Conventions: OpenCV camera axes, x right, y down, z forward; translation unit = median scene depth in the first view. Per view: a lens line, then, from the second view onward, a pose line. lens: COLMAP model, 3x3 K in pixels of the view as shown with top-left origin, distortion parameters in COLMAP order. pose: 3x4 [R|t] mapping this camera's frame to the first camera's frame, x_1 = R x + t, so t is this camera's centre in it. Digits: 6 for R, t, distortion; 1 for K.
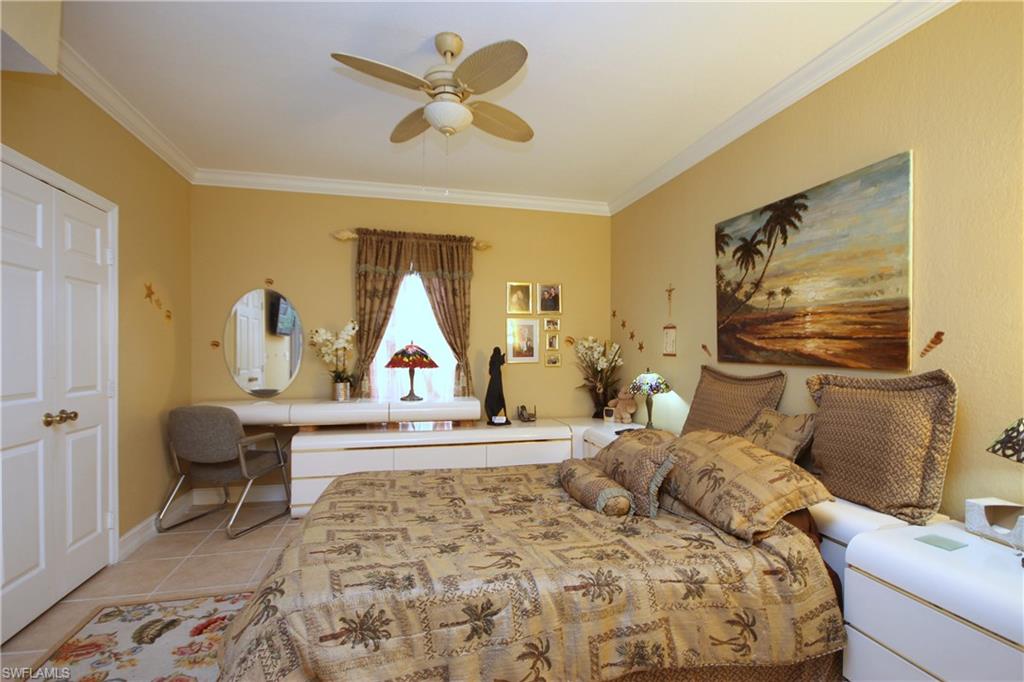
lens RADIAL K [[480.6, 0, 515.7], [0, 480.6, 342.6], [0, 0, 1]] dist [0.021086, -0.006815]
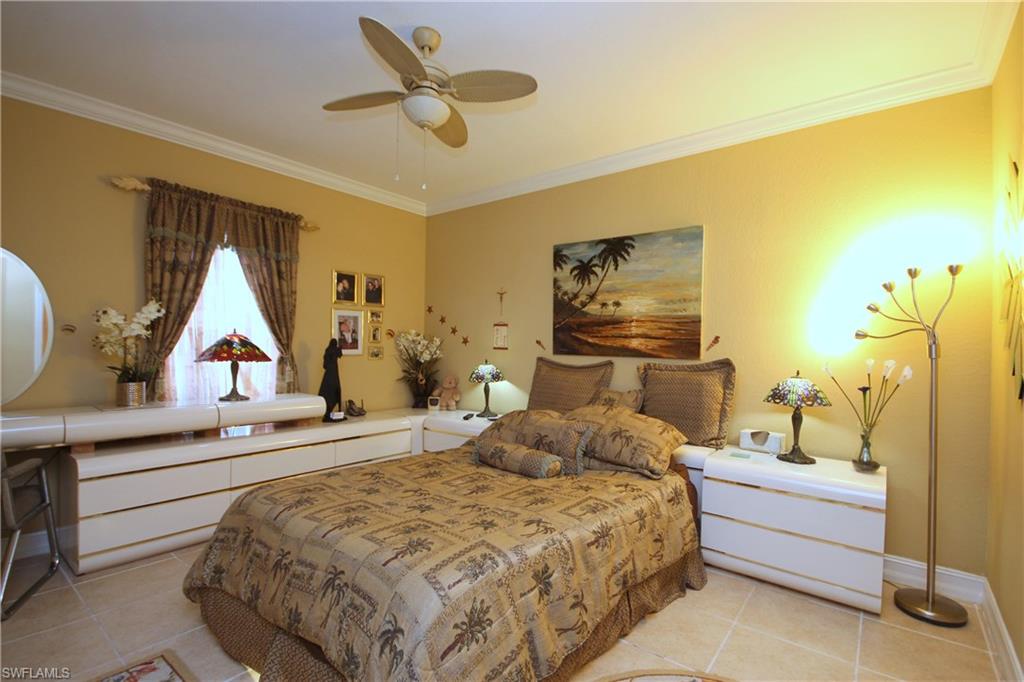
lens RADIAL K [[480.6, 0, 518.3], [0, 480.6, 341.7], [0, 0, 1]] dist [0.021086, -0.006815]
pose [[0.796884, 0.016897, 0.603896, -0.412448], [-0.023749, 0.999712, 0.003367, 0.004745], [-0.603665, -0.017025, 0.797056, 0.046307]]
